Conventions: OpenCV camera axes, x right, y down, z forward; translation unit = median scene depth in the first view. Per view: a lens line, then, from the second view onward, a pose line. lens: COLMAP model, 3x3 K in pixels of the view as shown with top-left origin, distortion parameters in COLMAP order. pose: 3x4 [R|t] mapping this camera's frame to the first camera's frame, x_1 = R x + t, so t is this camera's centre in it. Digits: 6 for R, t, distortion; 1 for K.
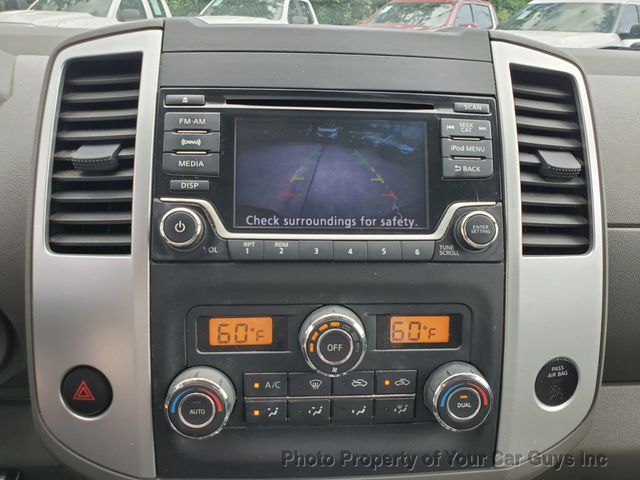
lens RADIAL K [[498.7, 0, 321.1], [0, 498.7, 241.1], [0, 0, 1]] dist [0.009450, 0.004732]
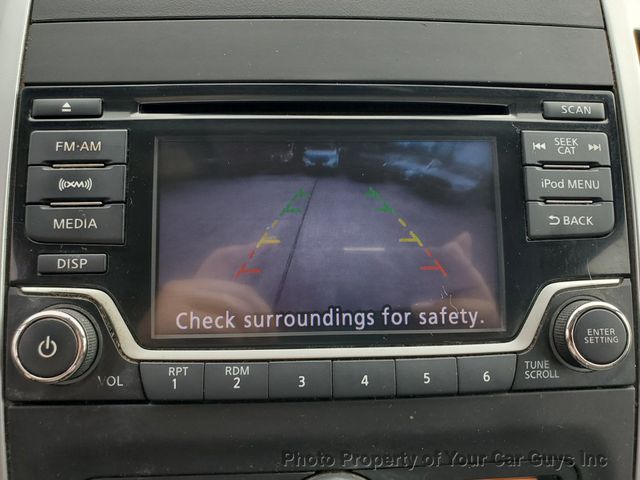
lens RADIAL K [[567.4, 0, 319.7], [0, 567.4, 276.0], [0, 0, 1]] dist [-0.192396, 0.334677]
pose [[0.999630, -0.013897, -0.023398, 0.024639], [0.014820, 0.999099, 0.039758, -0.112677], [0.022825, -0.040090, 0.998935, 0.373678]]
